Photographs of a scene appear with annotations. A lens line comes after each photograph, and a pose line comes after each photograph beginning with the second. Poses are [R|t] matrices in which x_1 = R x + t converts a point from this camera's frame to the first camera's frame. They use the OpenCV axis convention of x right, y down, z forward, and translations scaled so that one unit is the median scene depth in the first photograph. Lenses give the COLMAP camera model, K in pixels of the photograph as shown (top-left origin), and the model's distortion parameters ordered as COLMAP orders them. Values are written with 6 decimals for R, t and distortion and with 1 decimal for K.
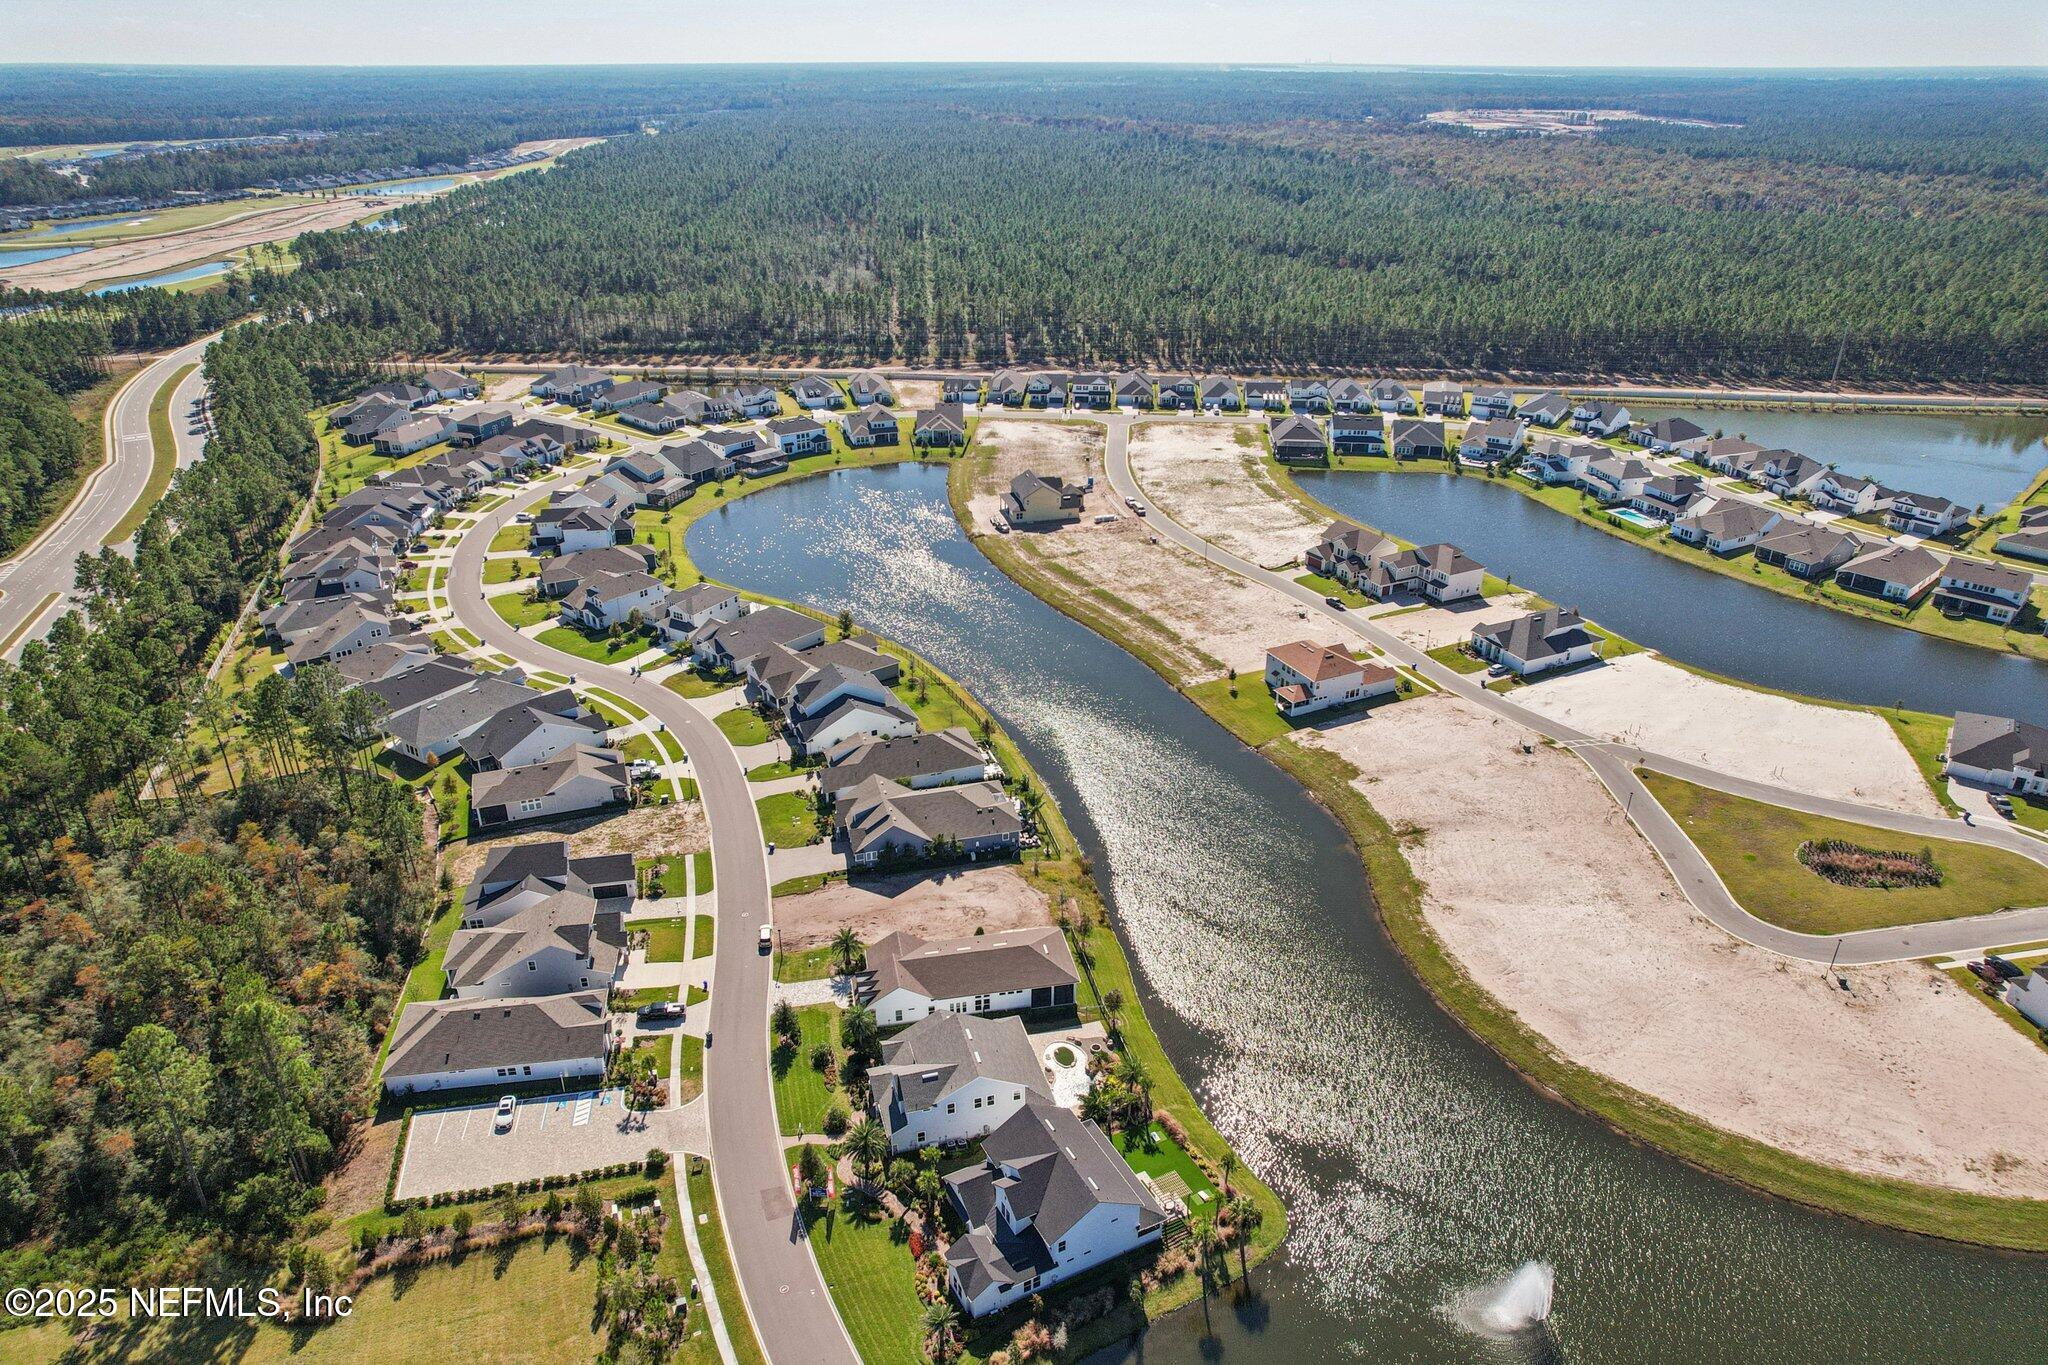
lens RADIAL K [[1319.8, 0, 1024.0], [0, 1319.8, 682.5], [0, 0, 1]] dist [-0.066991, 0.059031]
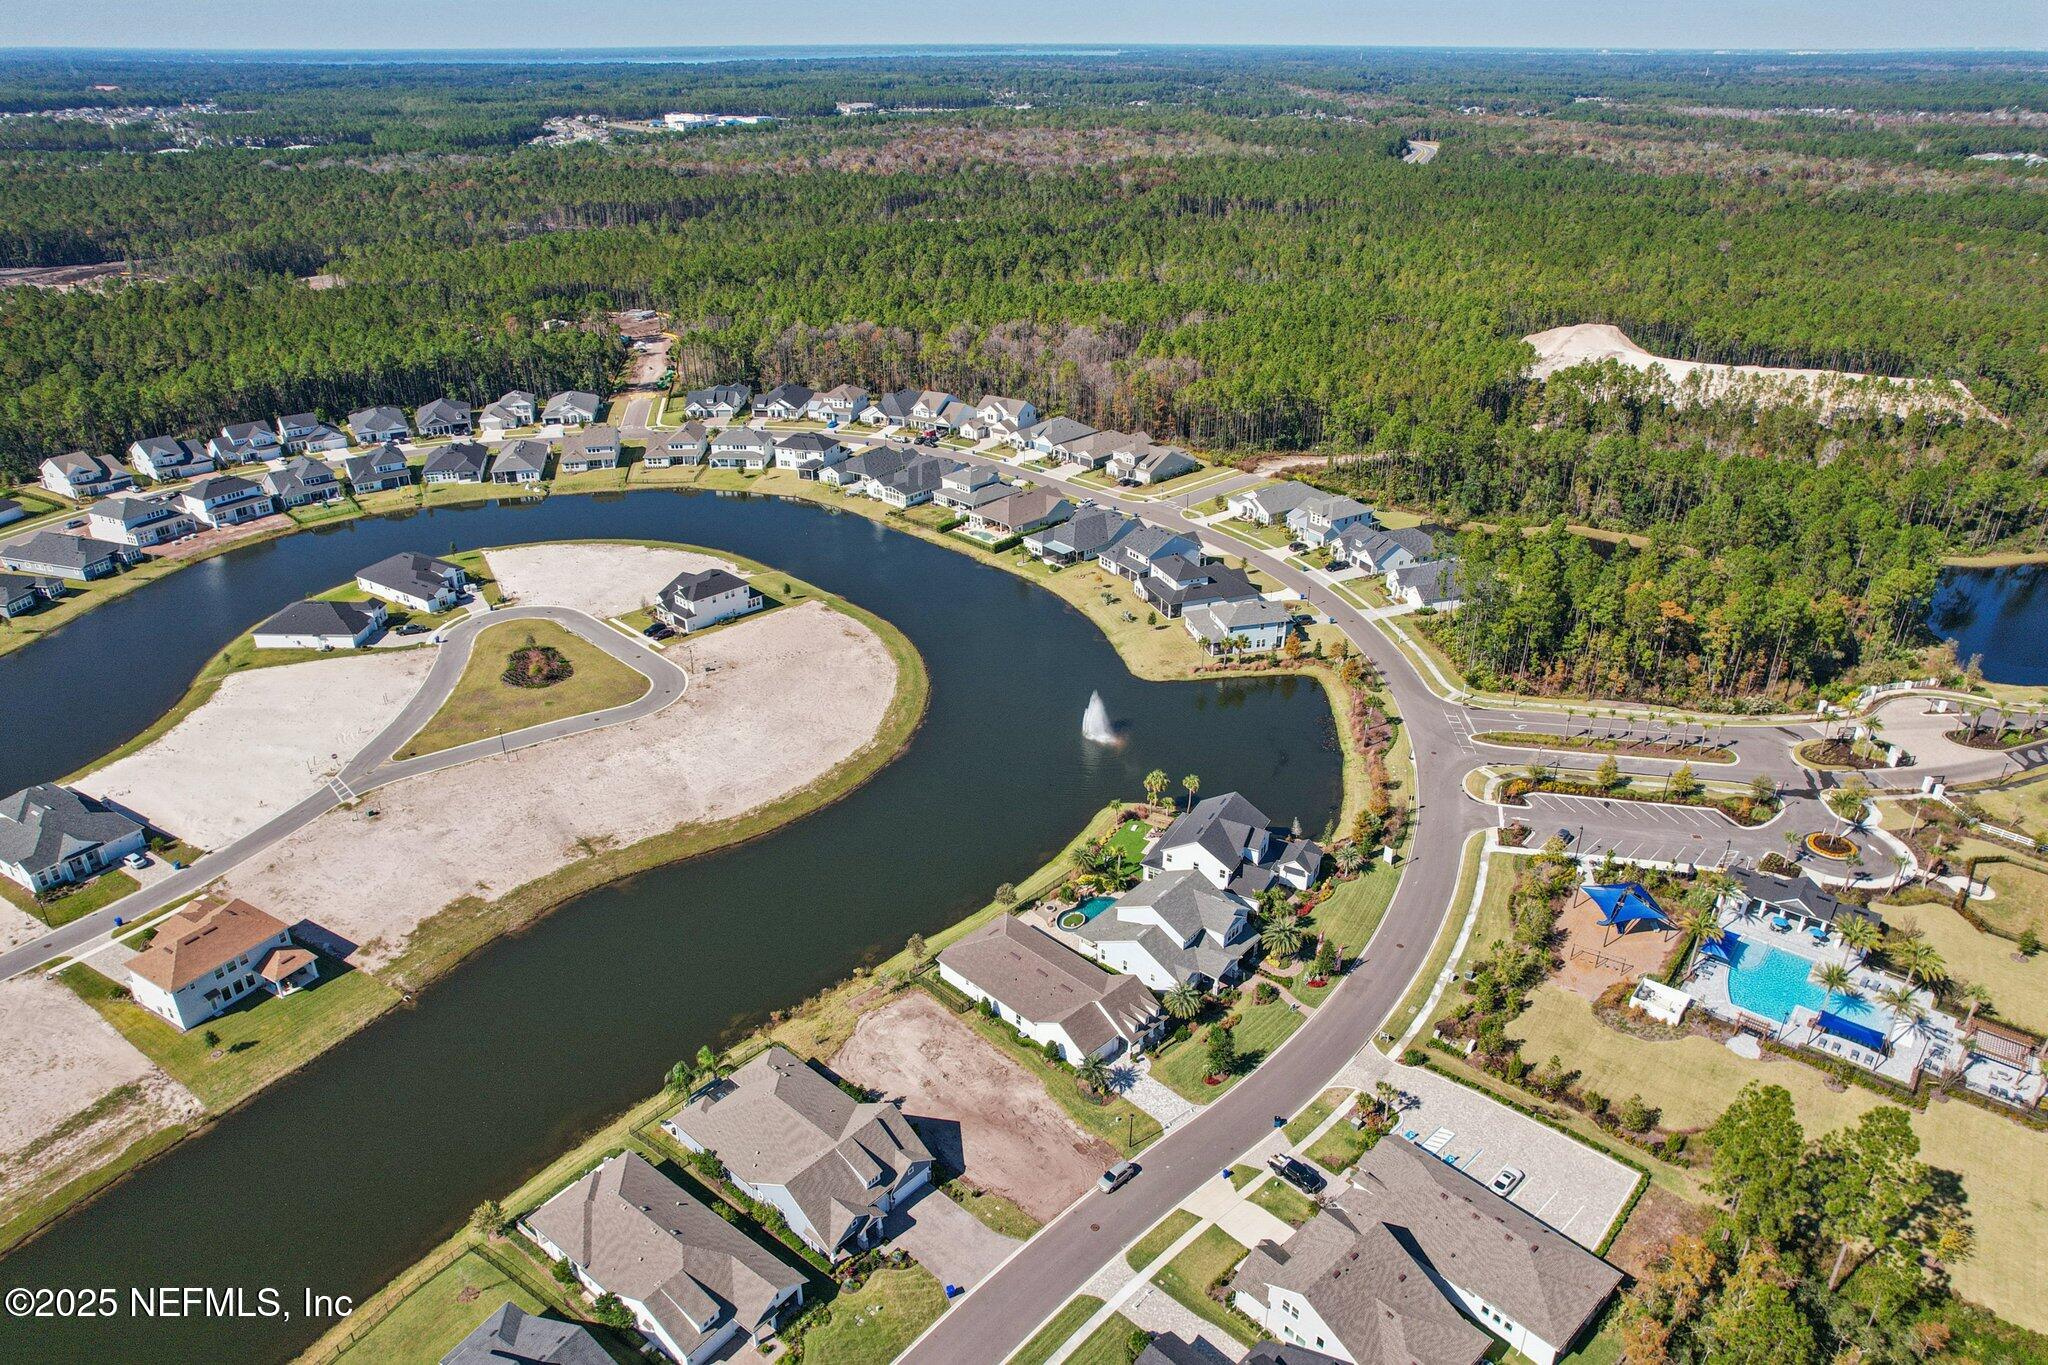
lens RADIAL K [[1333.2, 0, 1024.0], [0, 1333.2, 682.5], [0, 0, 1]] dist [-0.058763, 0.043720]
pose [[-0.550357, -0.369624, 0.748656, -0.426866], [0.364489, 0.700352, 0.613722, -0.339643], [-0.751169, 0.610643, -0.250719, 0.698529]]
